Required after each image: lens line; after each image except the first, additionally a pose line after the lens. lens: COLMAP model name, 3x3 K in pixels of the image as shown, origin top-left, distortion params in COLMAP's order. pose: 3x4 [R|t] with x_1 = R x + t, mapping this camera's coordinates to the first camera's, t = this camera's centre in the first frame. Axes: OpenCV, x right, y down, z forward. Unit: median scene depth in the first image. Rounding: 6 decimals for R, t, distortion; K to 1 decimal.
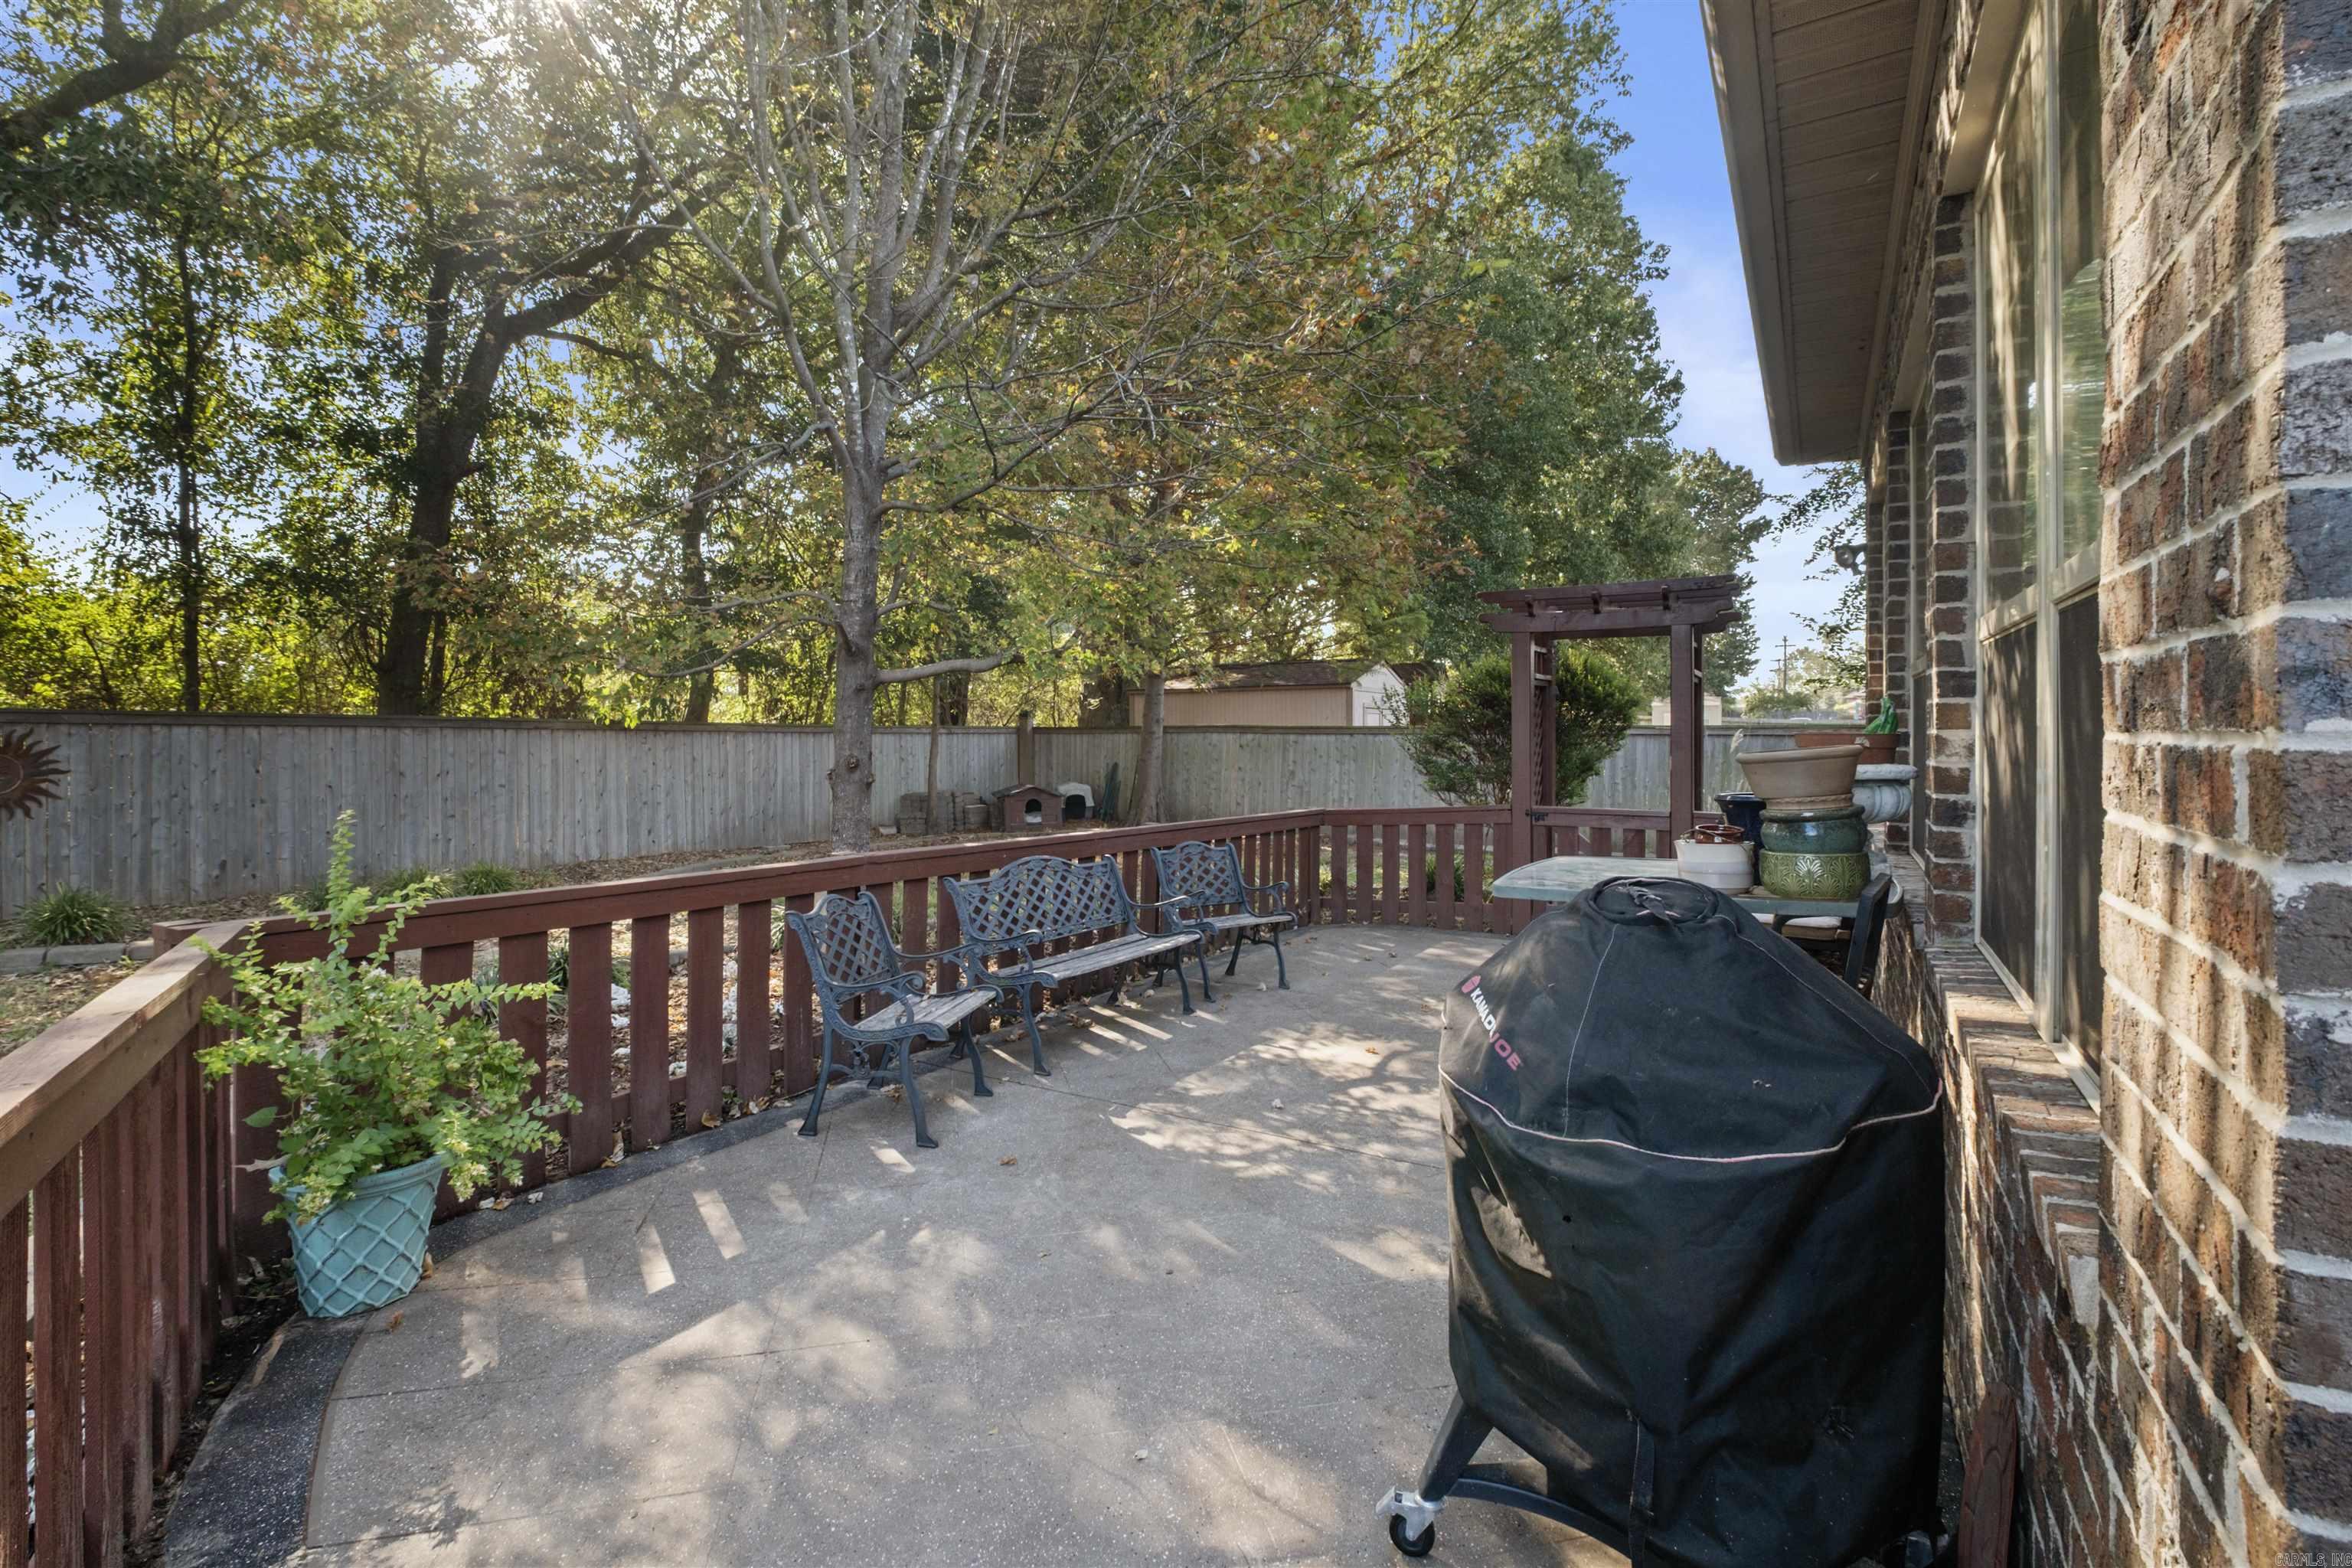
lens RADIAL K [[1031.2, 0, 1176.0], [0, 1031.2, 784.0], [0, 0, 1]] dist [0.000118, 0.000002]
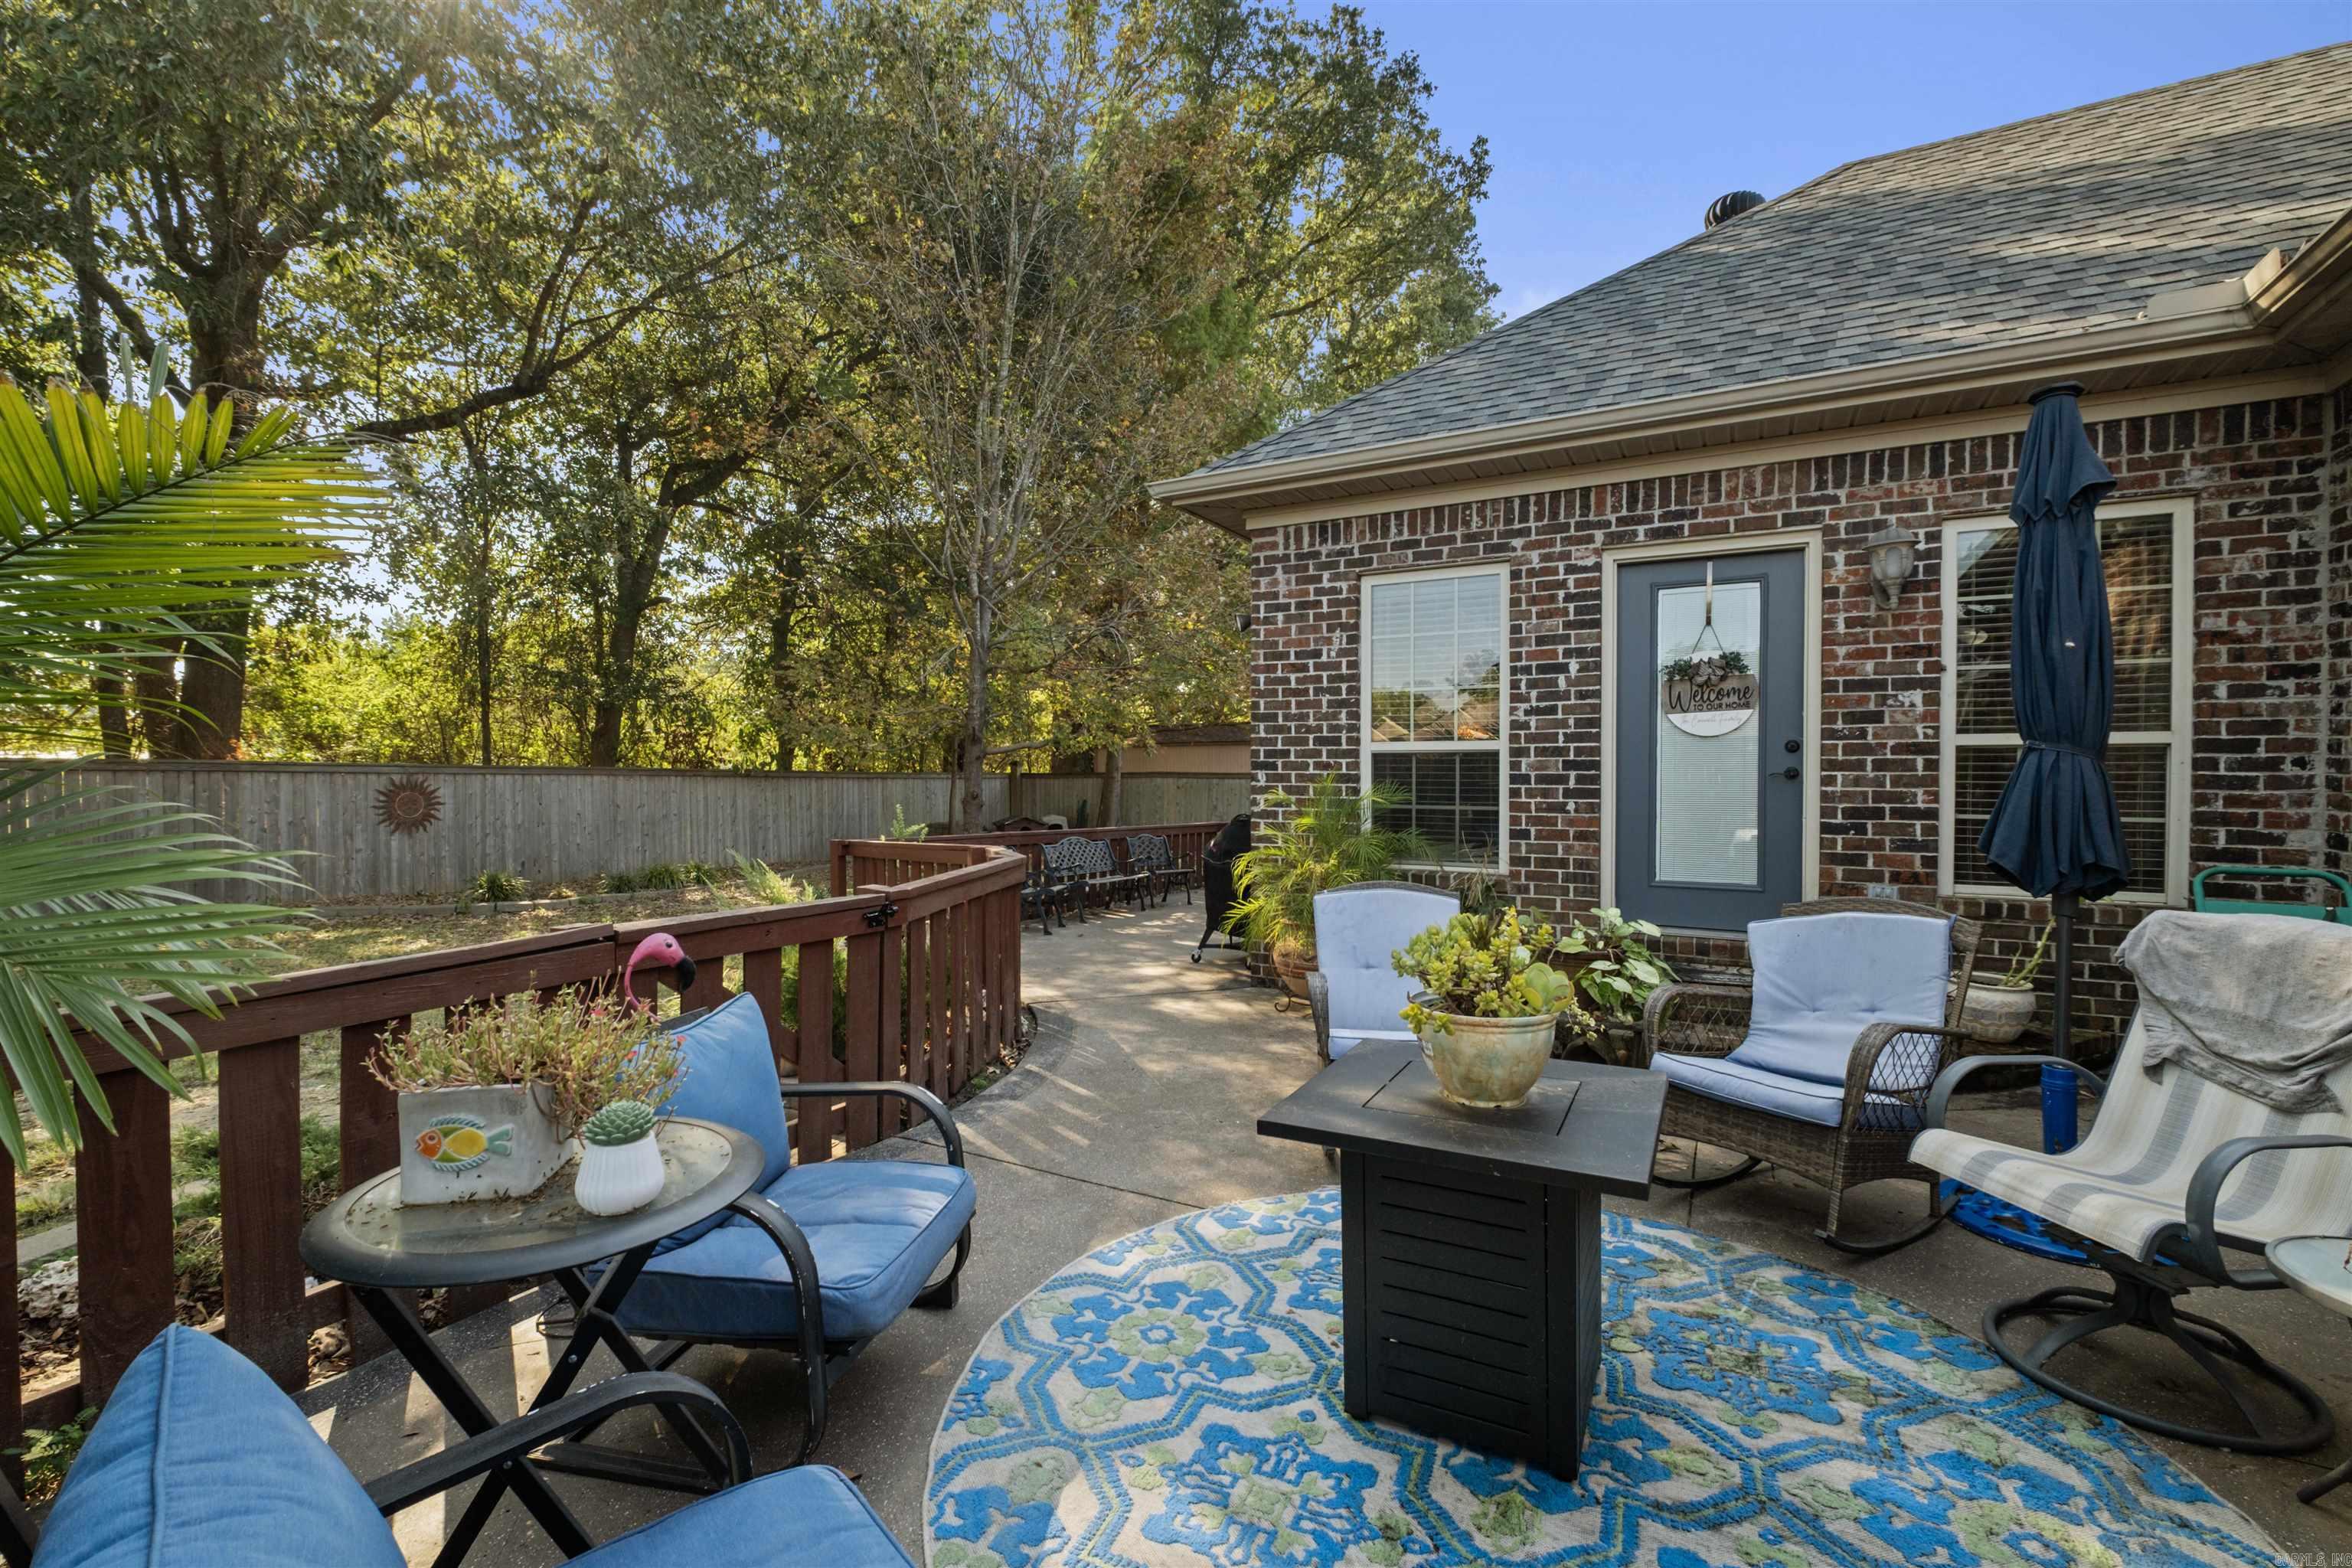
lens RADIAL K [[1031.2, 0, 1176.0], [0, 1031.2, 784.0], [0, 0, 1]] dist [0.000118, 0.000002]
pose [[0.998571, -0.001403, 0.053418, -0.010596], [0.003492, 0.999232, -0.039031, 0.012094], [-0.053322, 0.039162, 0.997809, -0.358301]]
